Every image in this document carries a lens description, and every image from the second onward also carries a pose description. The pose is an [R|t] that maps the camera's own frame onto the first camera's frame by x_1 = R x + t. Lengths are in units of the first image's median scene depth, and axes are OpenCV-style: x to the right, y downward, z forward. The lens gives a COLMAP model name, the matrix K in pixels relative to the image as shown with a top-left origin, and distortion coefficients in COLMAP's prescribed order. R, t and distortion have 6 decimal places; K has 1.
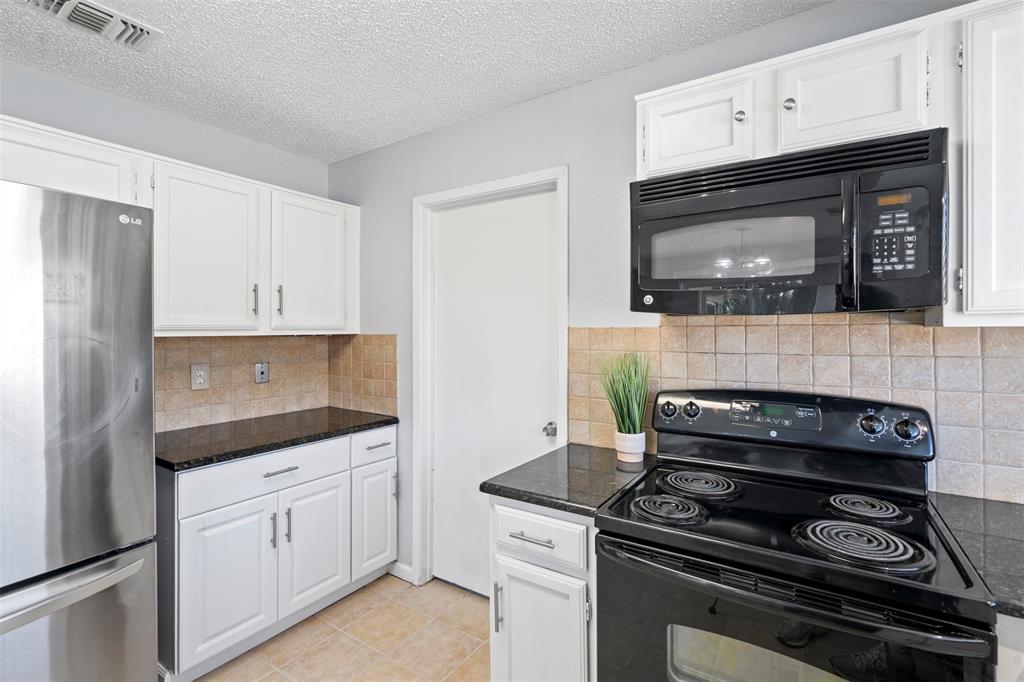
lens RADIAL K [[466.1, 0, 511.0], [0, 466.1, 328.4], [0, 0, 1]] dist [-0.002247, 0.000127]
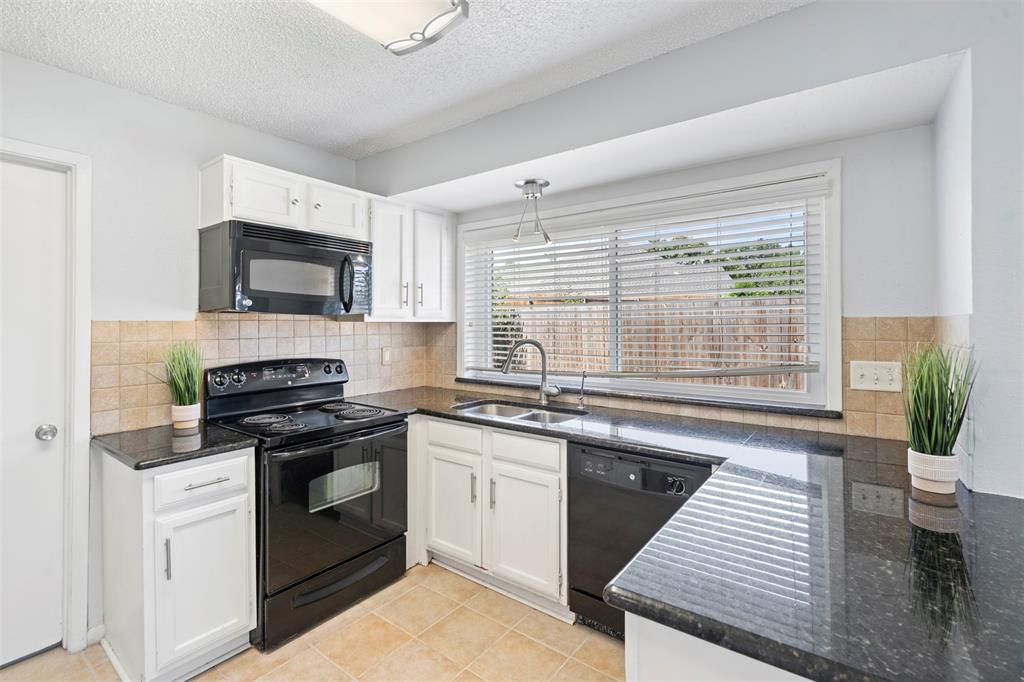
lens RADIAL K [[471.9, 0, 509.7], [0, 471.9, 319.9], [0, 0, 1]] dist [-0.000173, 0.000114]
pose [[0.078659, 0.007569, 0.996873, -1.120188], [-0.004467, 0.999964, -0.007240, 0.000028], [-0.996892, -0.003884, 0.078690, 0.042664]]
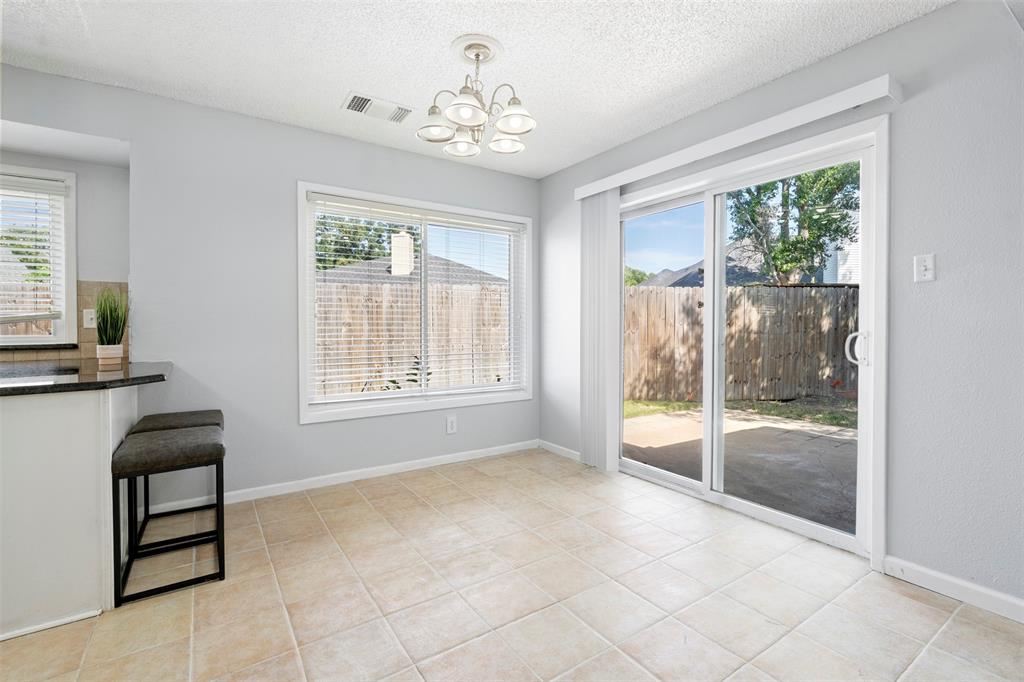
lens RADIAL K [[463.3, 0, 513.3], [0, 463.3, 331.7], [0, 0, 1]] dist [-0.000205, 0.000025]
pose [[-0.918362, -0.001366, 0.395739, -2.212763], [0.001371, 0.999977, 0.006633, 0.189368], [-0.395739, 0.006634, -0.918339, 0.287488]]
